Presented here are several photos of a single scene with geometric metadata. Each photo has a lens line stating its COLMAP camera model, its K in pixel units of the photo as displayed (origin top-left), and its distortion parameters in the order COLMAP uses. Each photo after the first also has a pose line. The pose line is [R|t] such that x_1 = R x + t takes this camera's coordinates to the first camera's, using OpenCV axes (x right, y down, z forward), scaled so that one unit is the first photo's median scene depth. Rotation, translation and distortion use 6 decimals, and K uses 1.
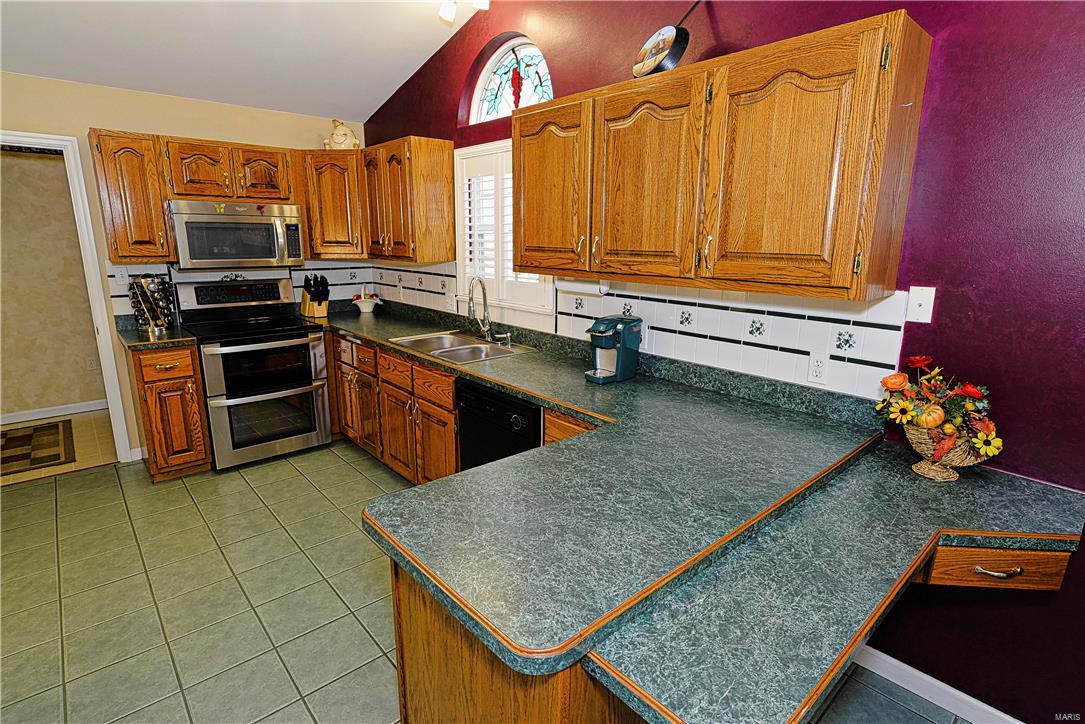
lens RADIAL K [[542.5, 0, 542.5], [0, 542.5, 362.0], [0, 0, 1]] dist [-0.020027, -0.000100]
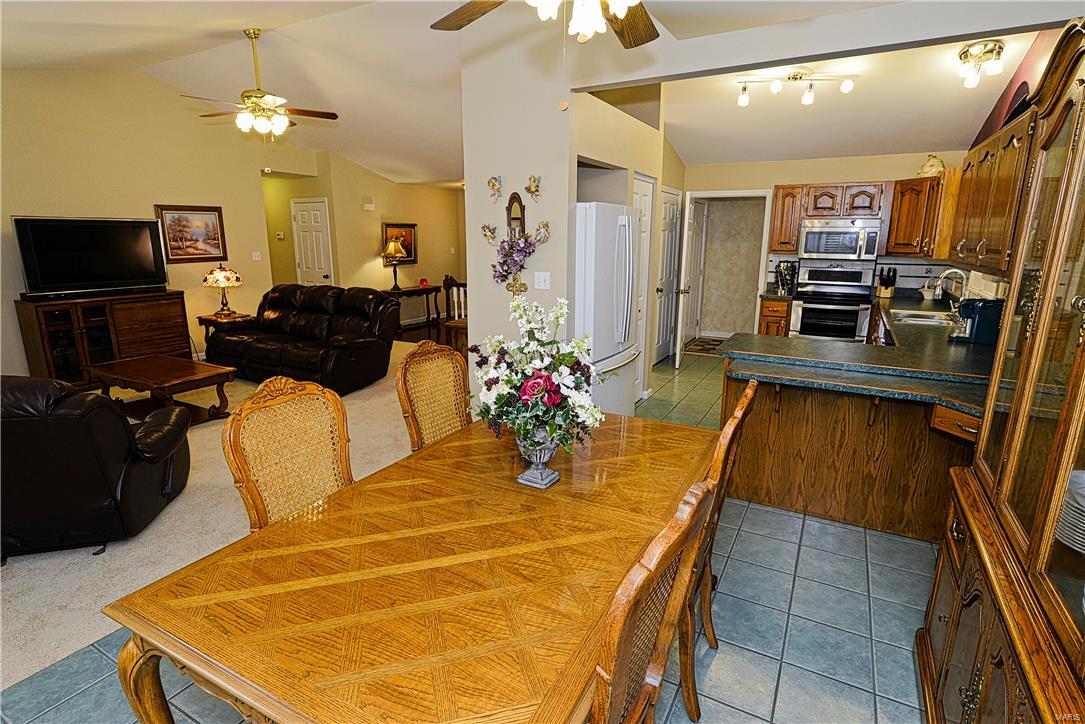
lens RADIAL K [[543.5, 0, 542.1], [0, 543.5, 366.7], [0, 0, 1]] dist [-0.000451, 0.001097]
pose [[0.322505, 0.209800, -0.923025, 0.722886], [-0.219143, 0.965184, 0.142814, 0.094020], [0.920851, 0.156216, 0.357253, -0.335506]]
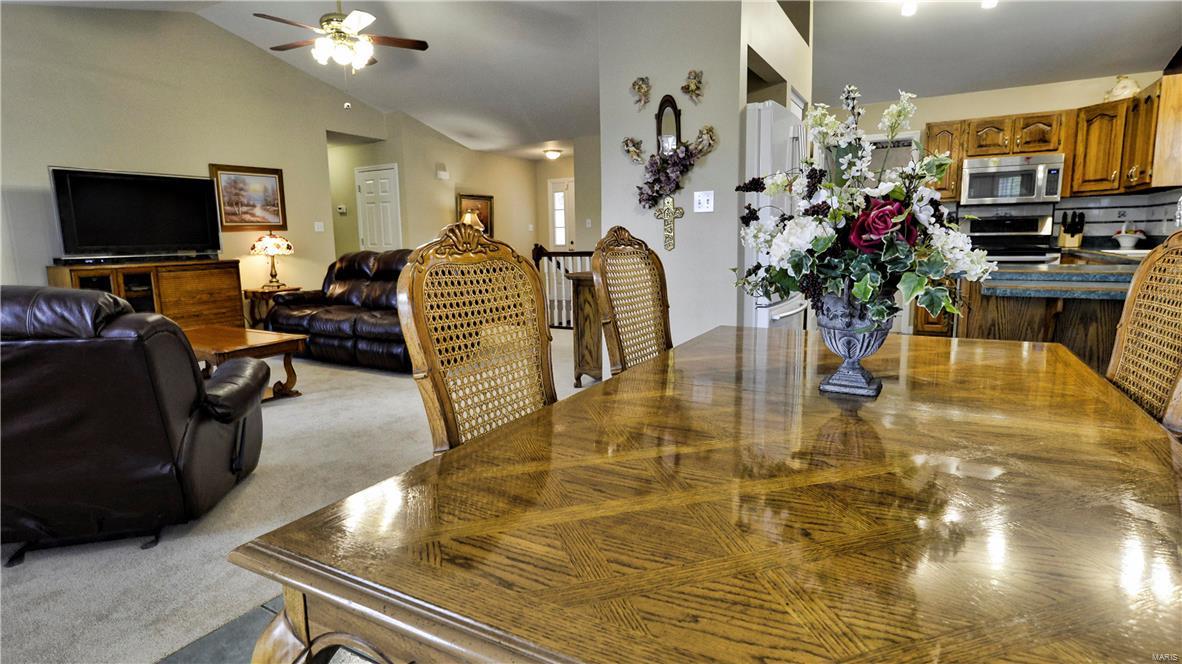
lens RADIAL K [[591.9, 0, 594.5], [0, 591.9, 328.7], [0, 0, 1]] dist [-0.001047, -0.000631]
pose [[0.313432, 0.127292, -0.941040, 0.560098], [-0.199797, 0.977633, 0.065696, 0.239630], [0.928354, 0.167426, 0.331854, -0.408163]]
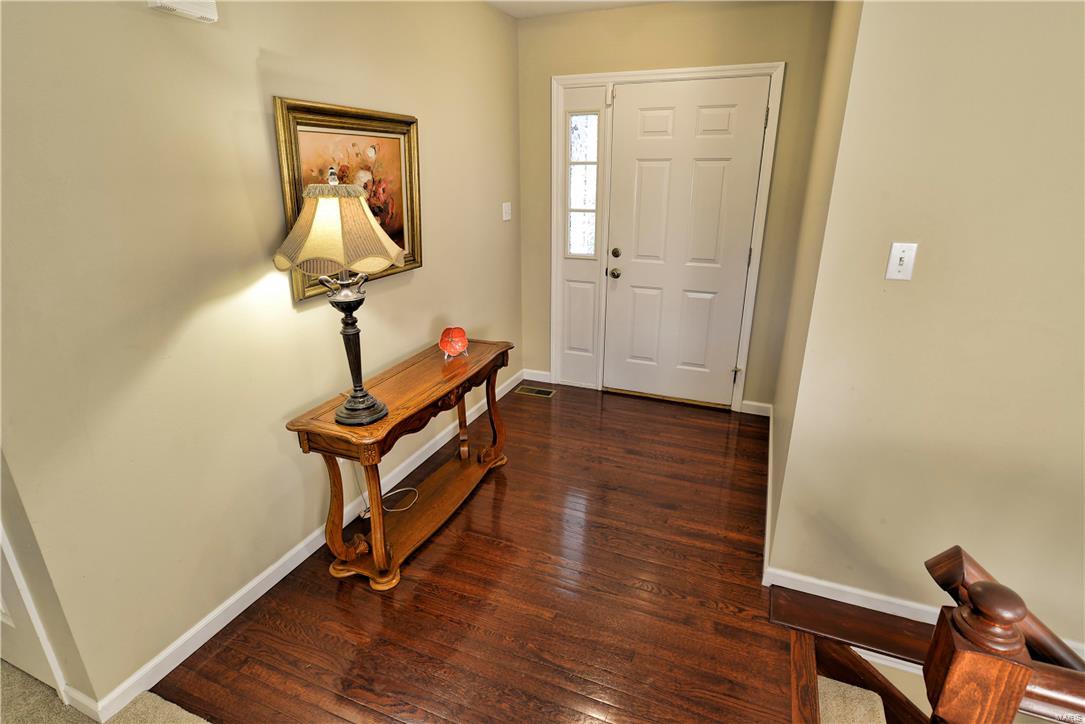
lens RADIAL K [[542.5, 0, 542.5], [0, 542.5, 362.0], [0, 0, 1]] dist [-0.020027, -0.000100]
pose [[0.437390, 0.290418, -0.851086, -1.312840], [-0.203705, 0.953813, 0.220784, 0.045608], [0.875896, 0.076802, 0.476348, -0.222592]]
